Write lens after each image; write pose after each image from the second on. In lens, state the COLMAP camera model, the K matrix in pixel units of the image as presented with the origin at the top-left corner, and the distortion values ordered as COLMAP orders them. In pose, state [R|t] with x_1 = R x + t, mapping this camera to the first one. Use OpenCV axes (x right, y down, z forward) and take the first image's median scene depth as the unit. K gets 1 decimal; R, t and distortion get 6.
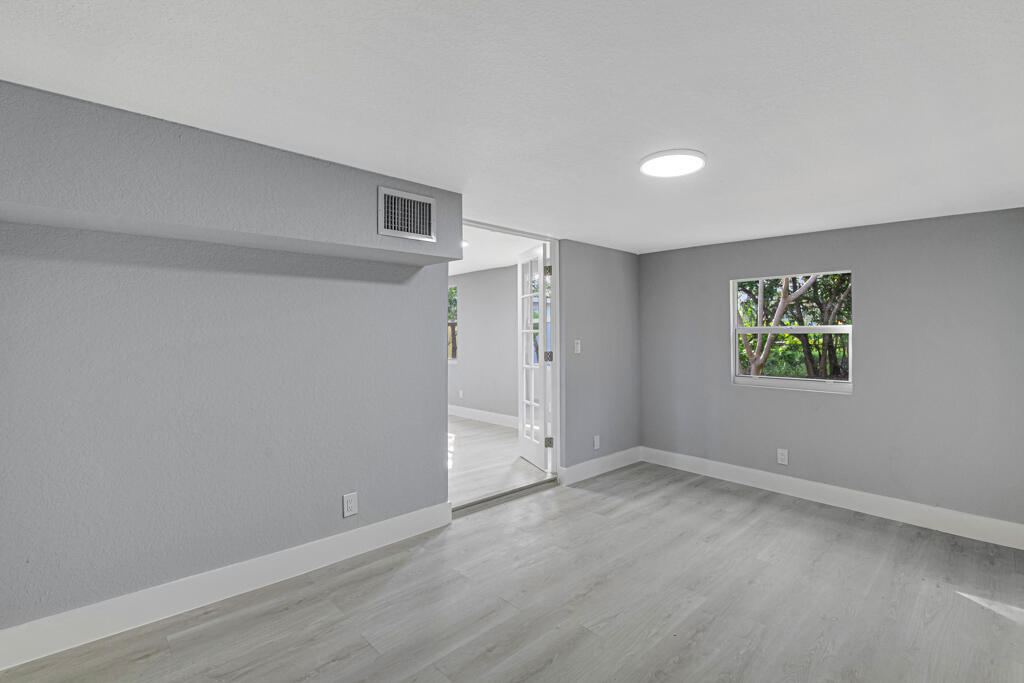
lens RADIAL K [[466.7, 0, 512.4], [0, 466.7, 334.5], [0, 0, 1]] dist [-0.000221, -0.000319]
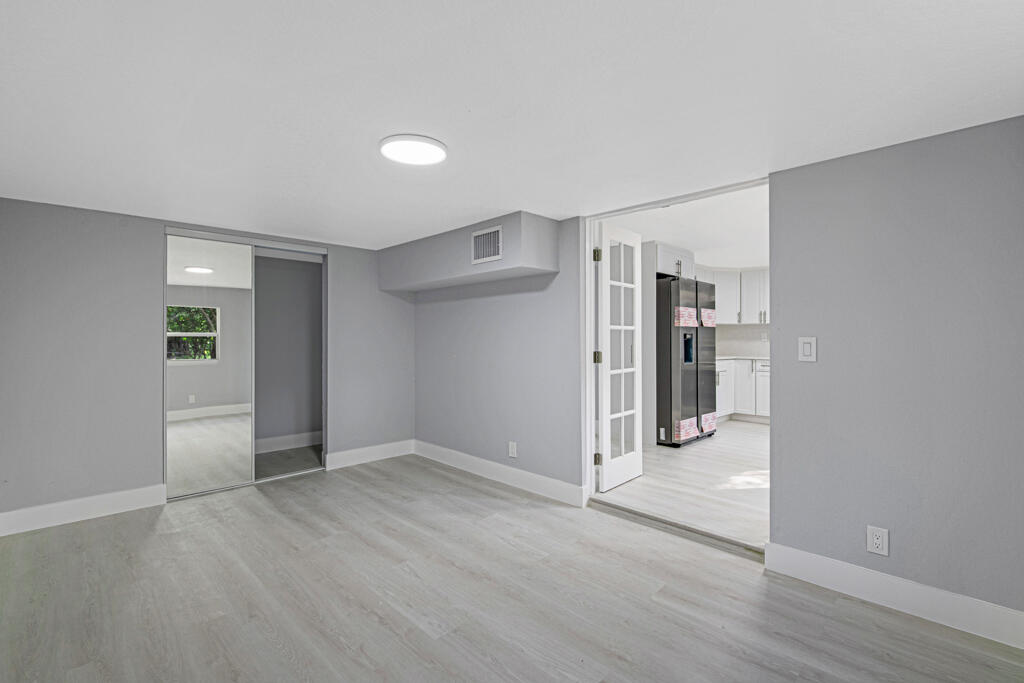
lens RADIAL K [[456.3, 0, 512.0], [0, 456.3, 341.5], [0, 0, 1]] dist [-0.000987, -0.000218]
pose [[0.032586, 0.005948, -0.999451, 0.999837], [0.002696, 0.999978, 0.006040, 0.021111], [0.999465, -0.002891, 0.032569, 0.899272]]
